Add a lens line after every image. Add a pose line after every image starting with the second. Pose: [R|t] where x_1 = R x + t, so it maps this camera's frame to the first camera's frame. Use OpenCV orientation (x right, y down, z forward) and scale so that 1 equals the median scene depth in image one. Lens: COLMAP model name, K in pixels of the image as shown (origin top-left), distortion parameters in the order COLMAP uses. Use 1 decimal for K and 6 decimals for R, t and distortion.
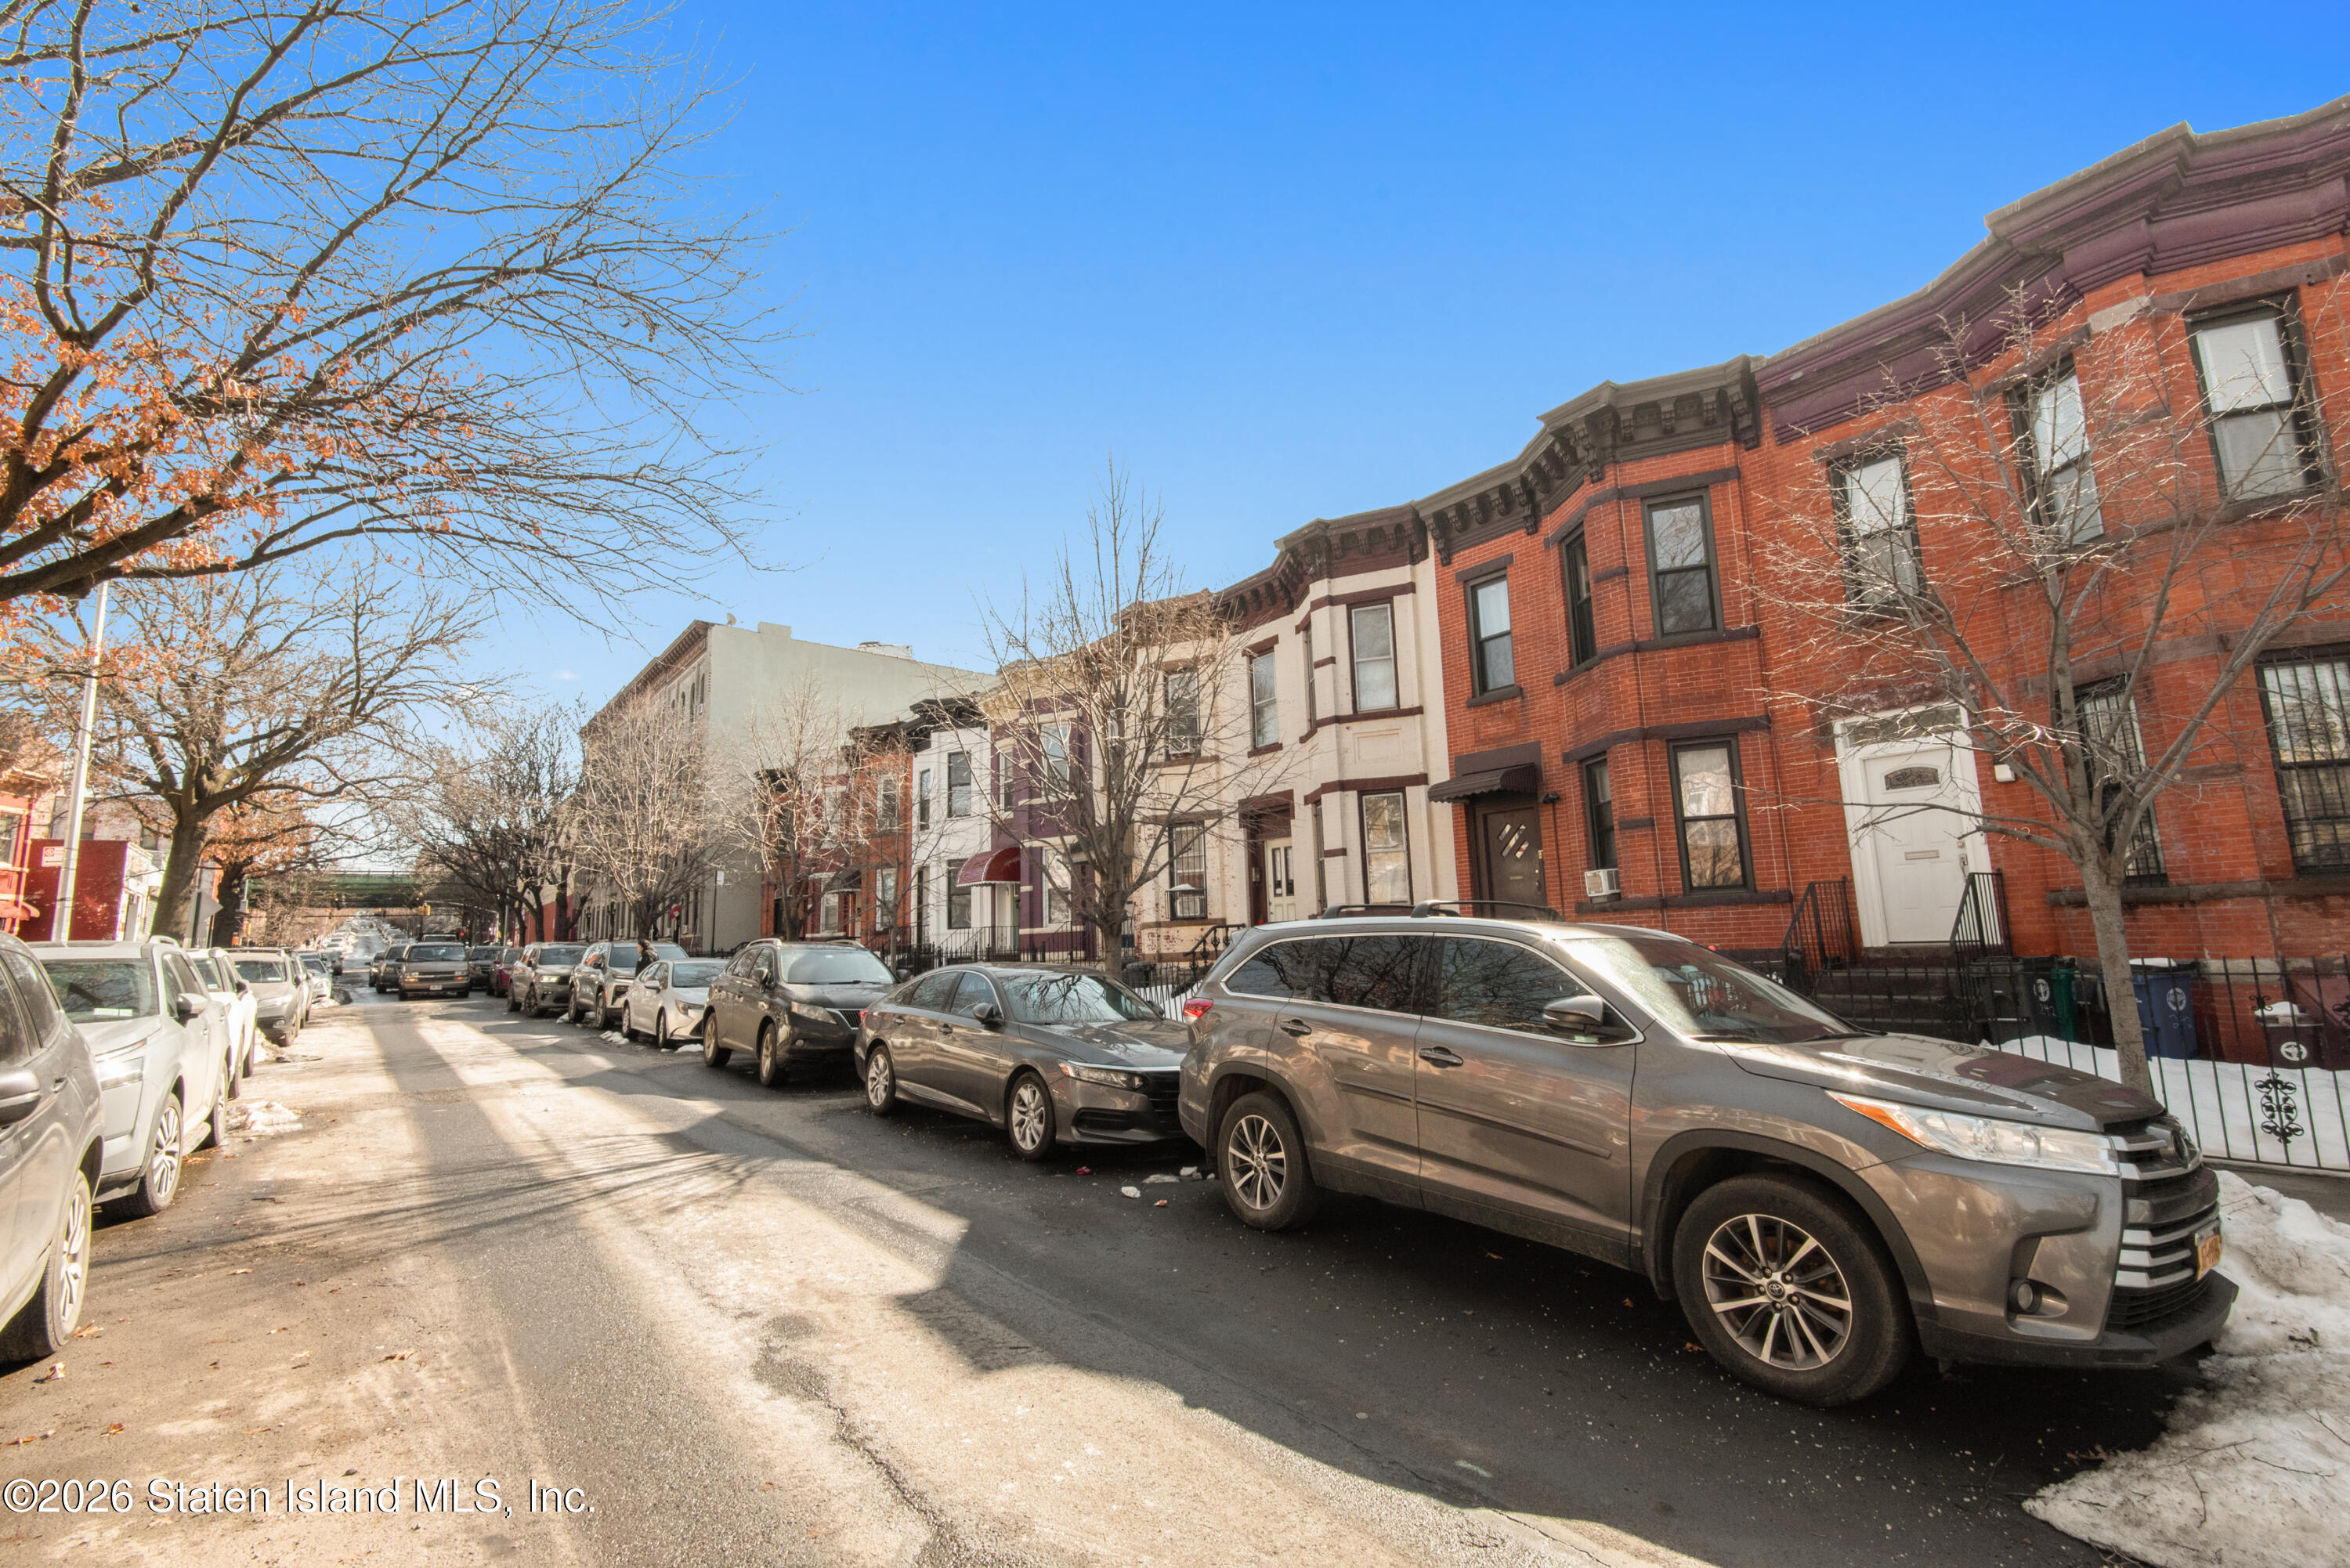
lens RADIAL K [[1101.9, 0, 1181.4], [0, 1101.9, 768.0], [0, 0, 1]] dist [0.042919, -0.026918]
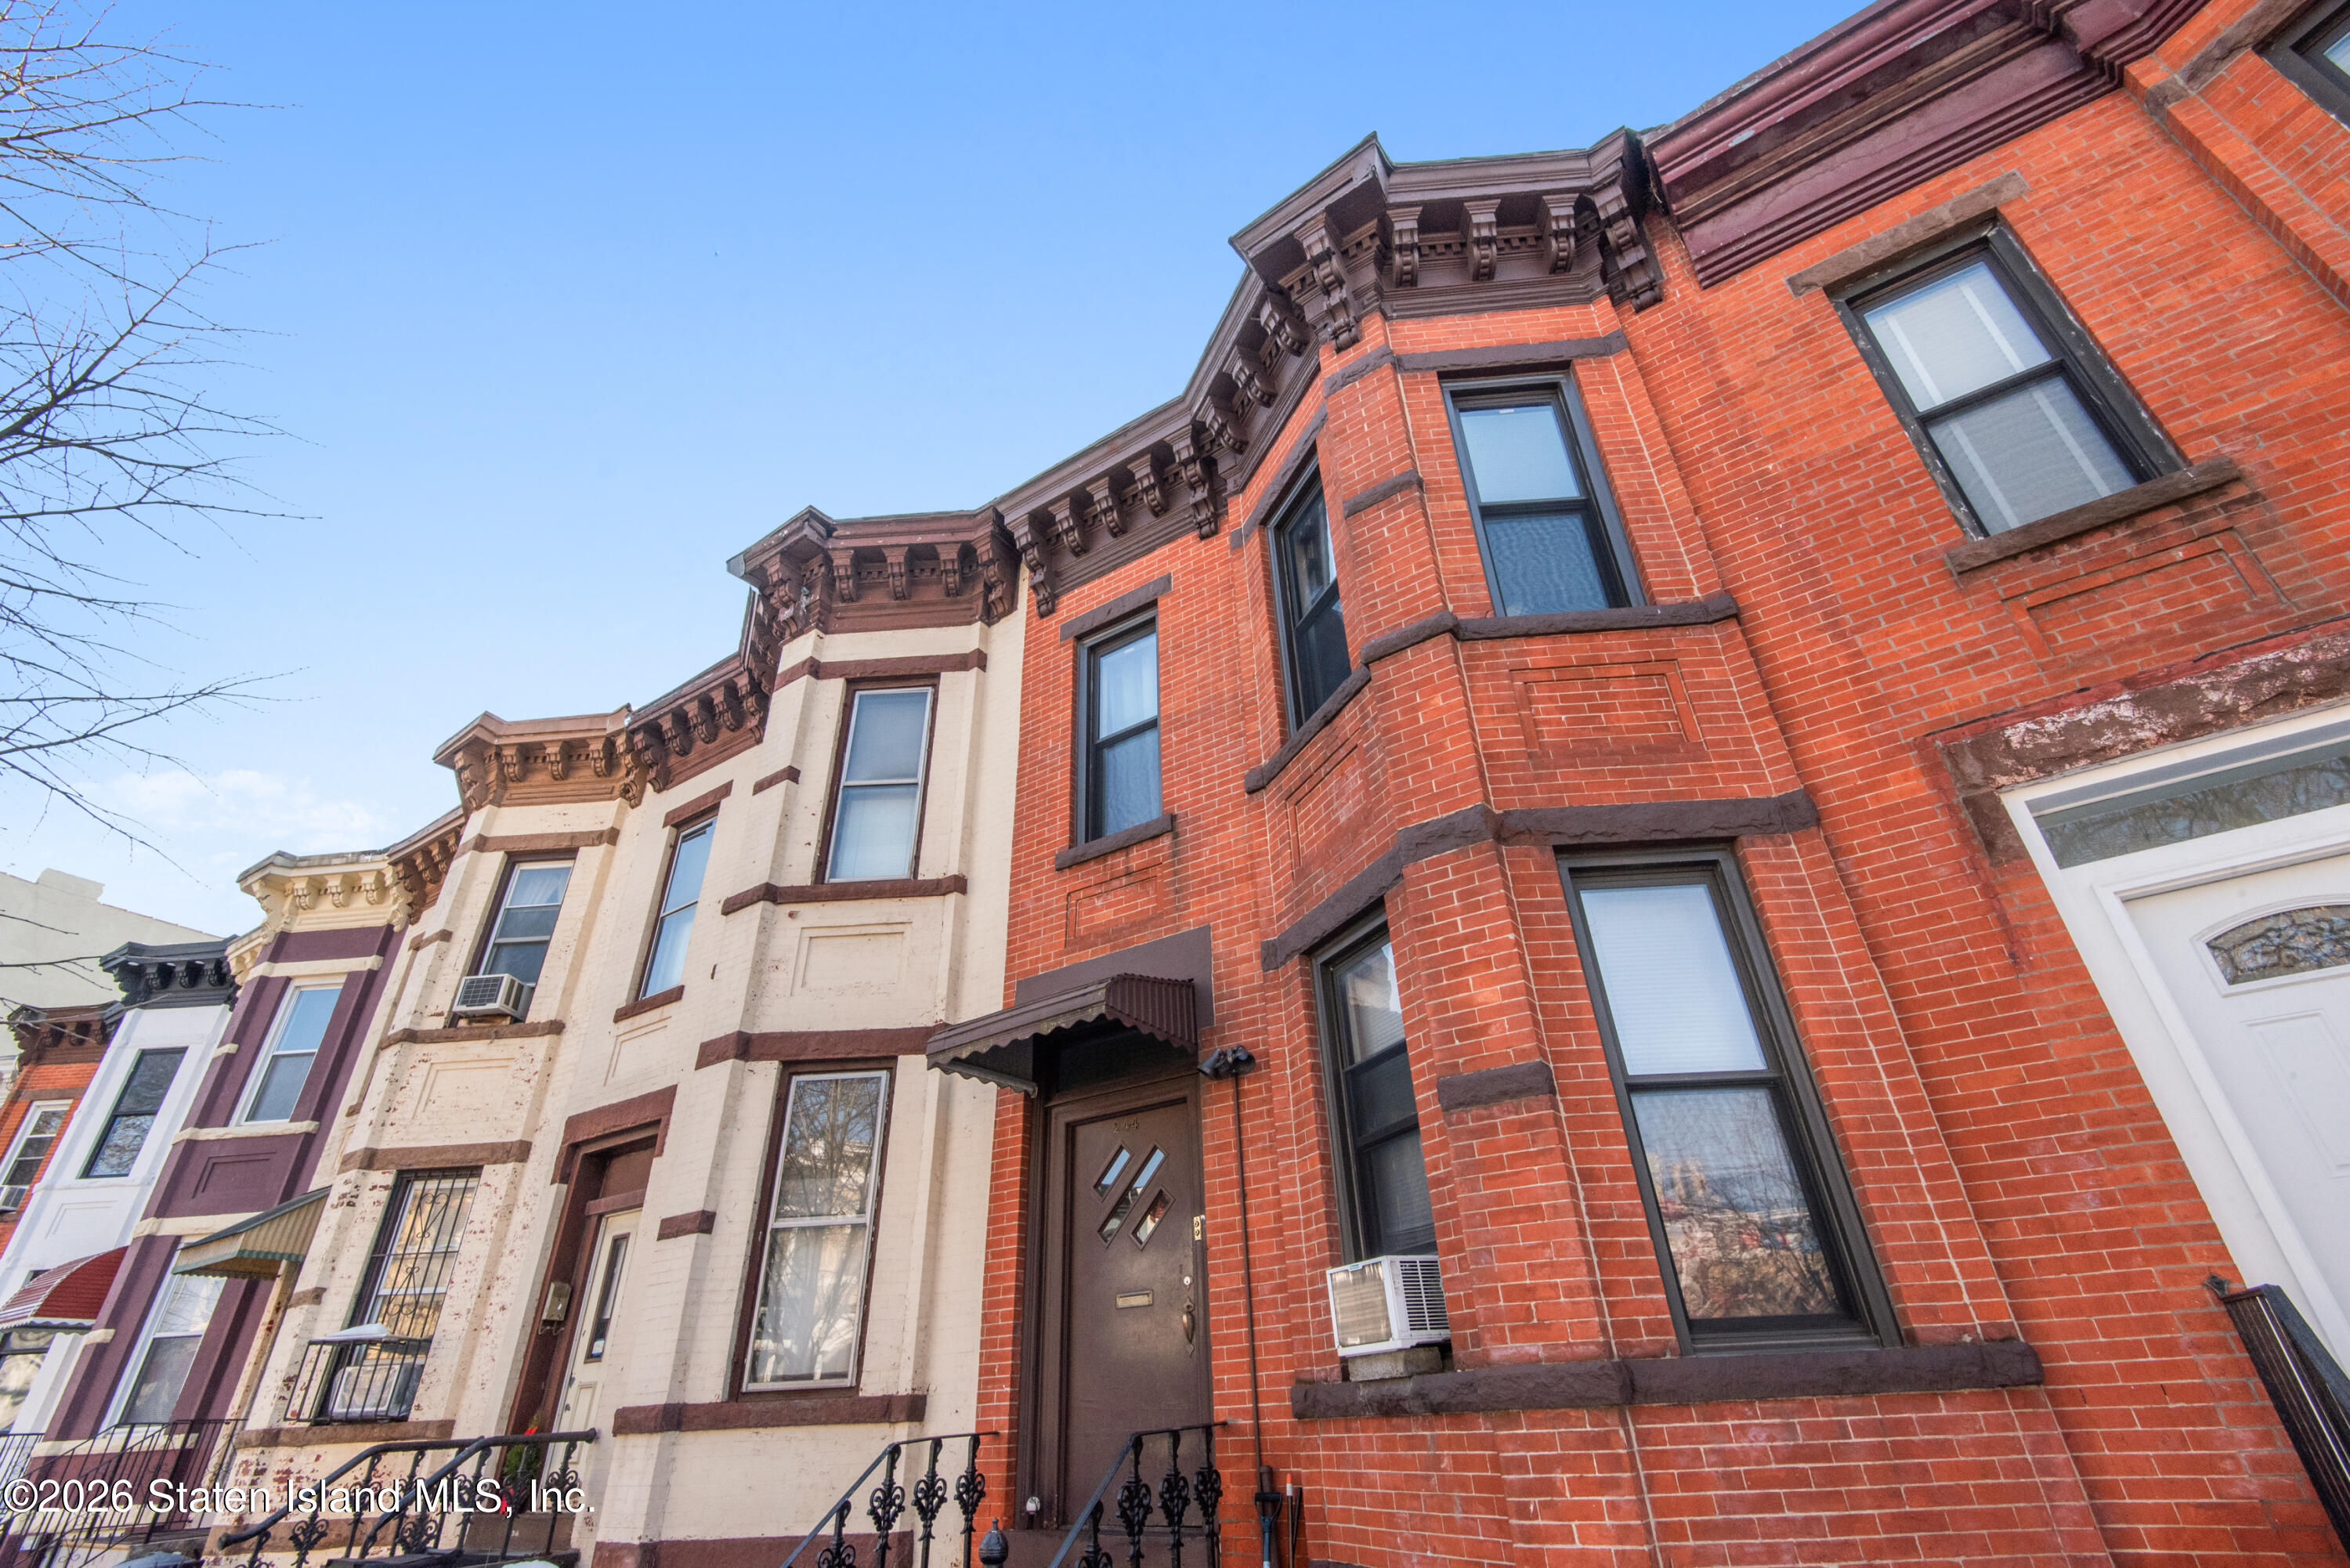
lens RADIAL K [[1062.1, 0, 1184.5], [0, 1062.1, 764.1], [0, 0, 1]] dist [0.031716, -0.018856]
pose [[0.952068, 0.162722, 0.259012, 0.190810], [-0.047865, 0.915585, -0.399265, 0.074367], [-0.302117, 0.367730, 0.879488, 0.595102]]
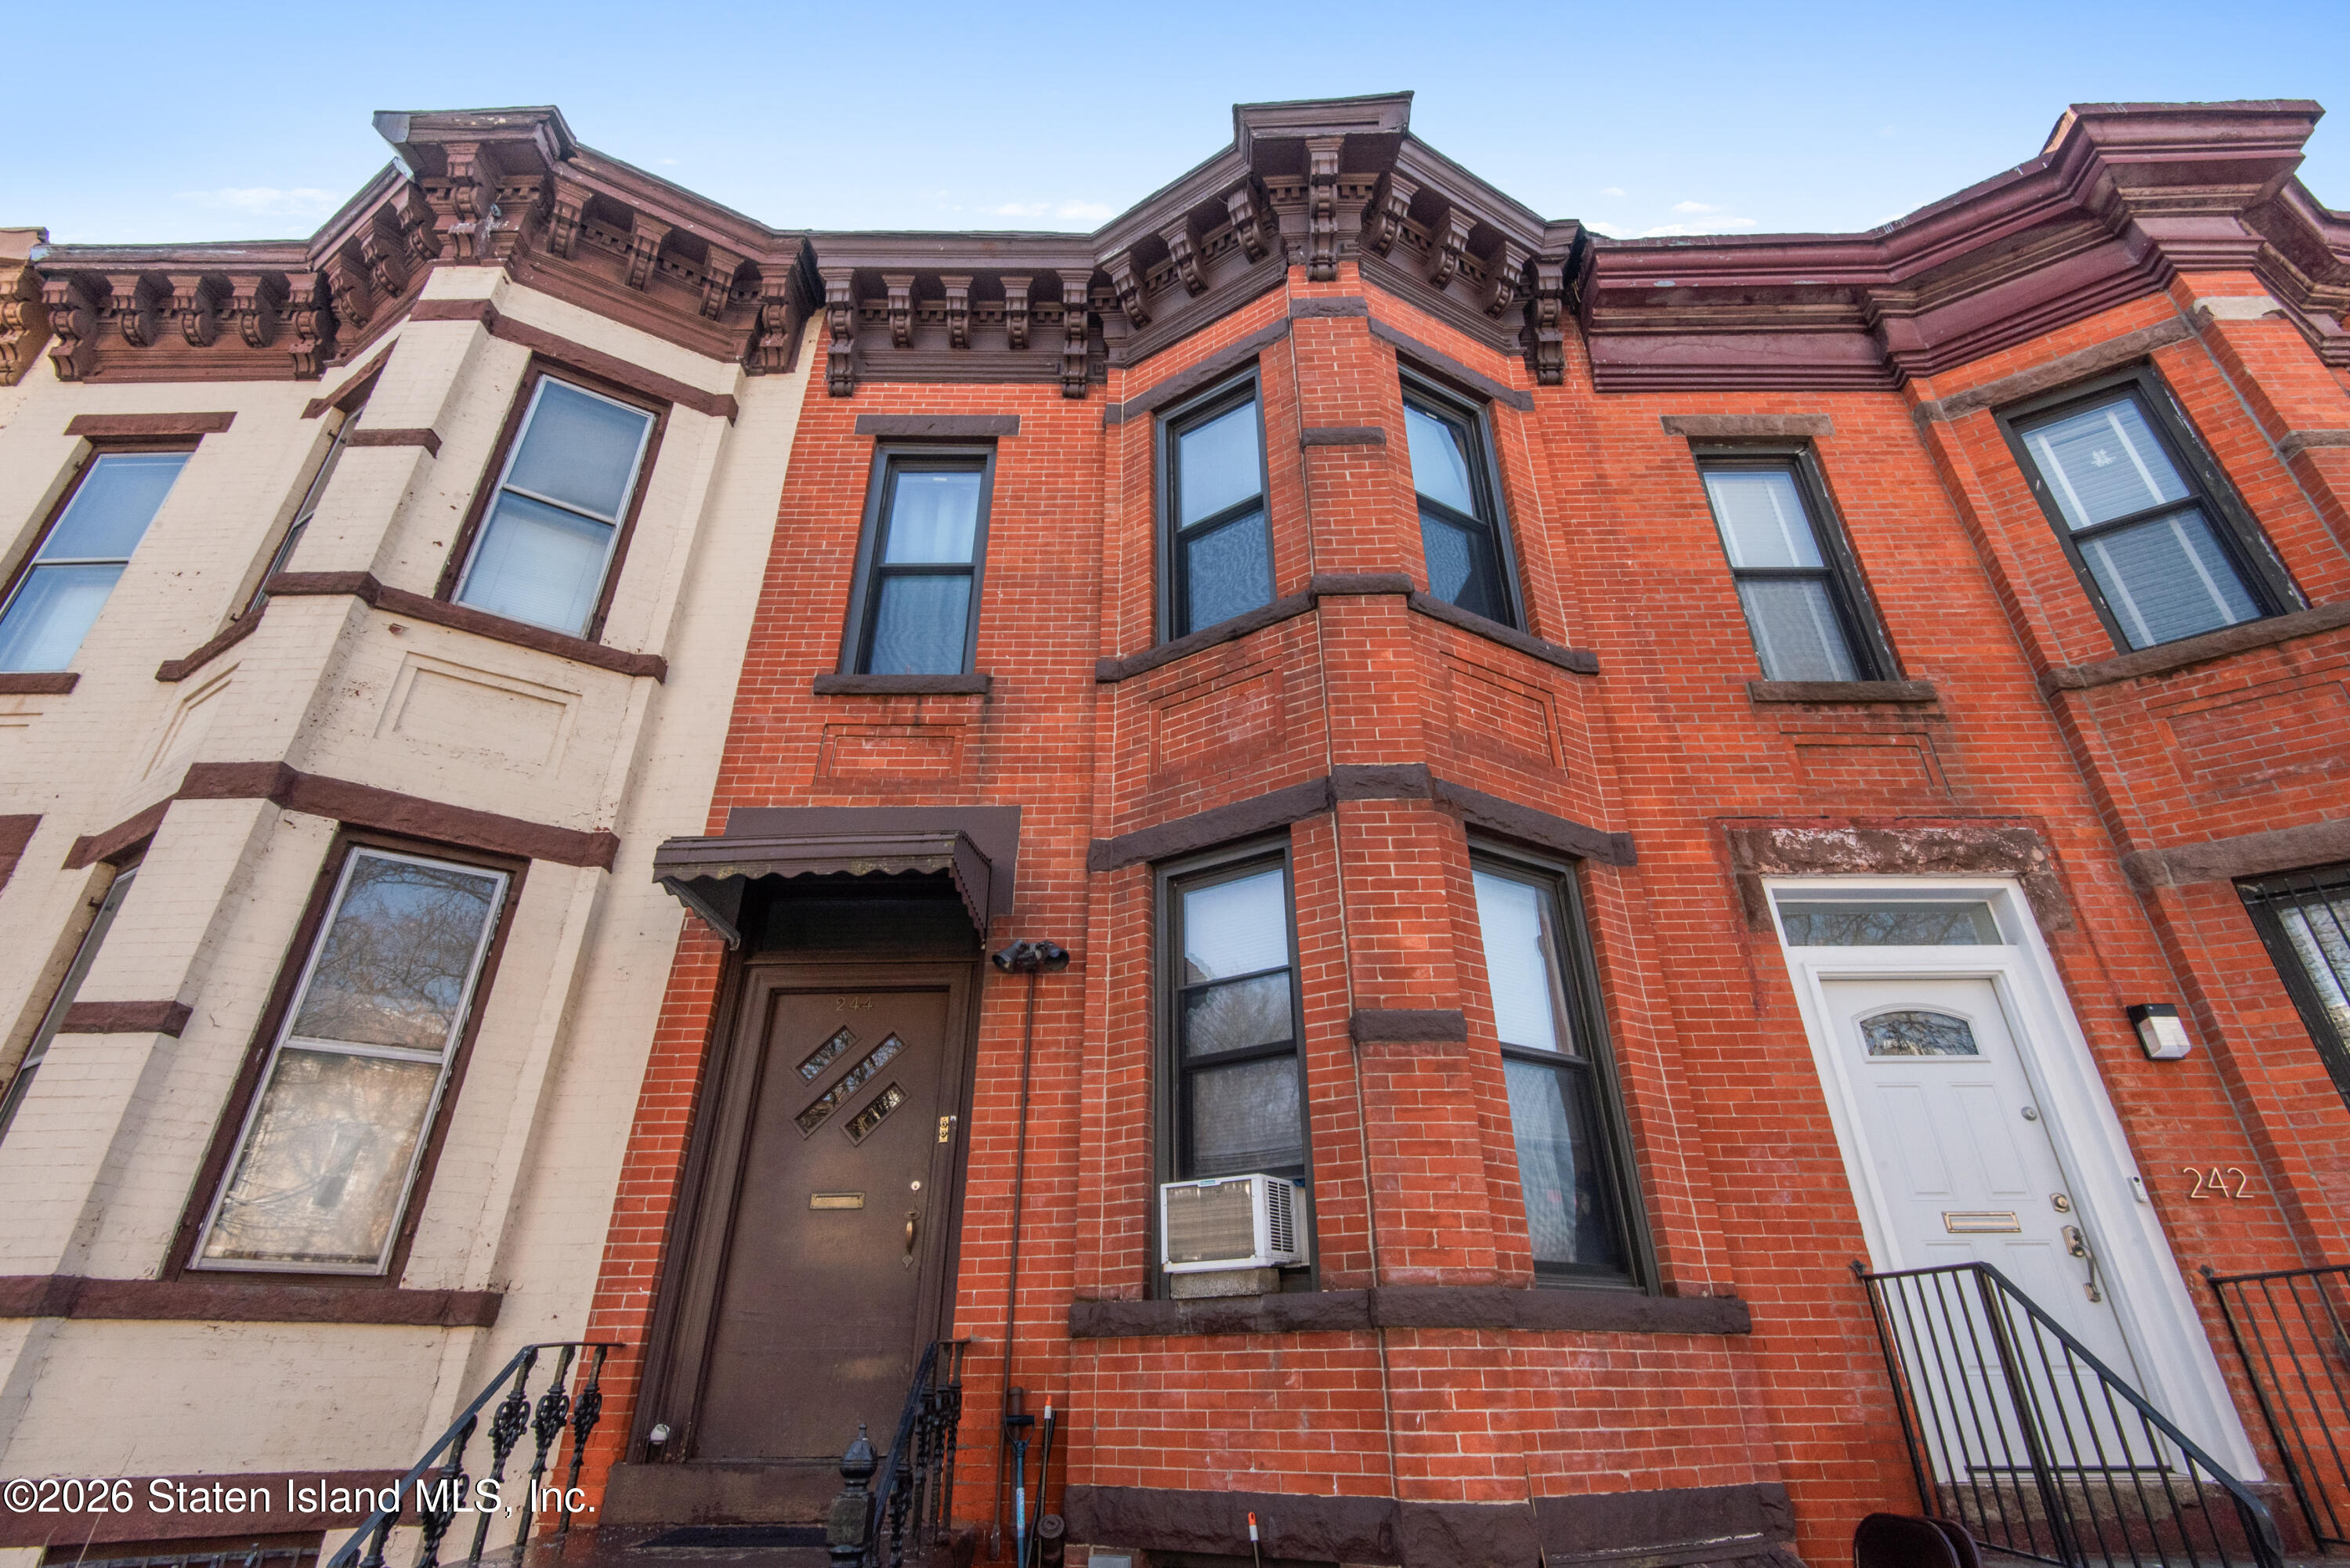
lens RADIAL K [[1101.9, 0, 1181.4], [0, 1101.9, 768.0], [0, 0, 1]] dist [0.042919, -0.026918]
pose [[0.623380, 0.409130, 0.666340, 0.101553], [-0.142366, 0.897330, -0.417770, 0.102830], [-0.768849, 0.165566, 0.617624, 0.687482]]
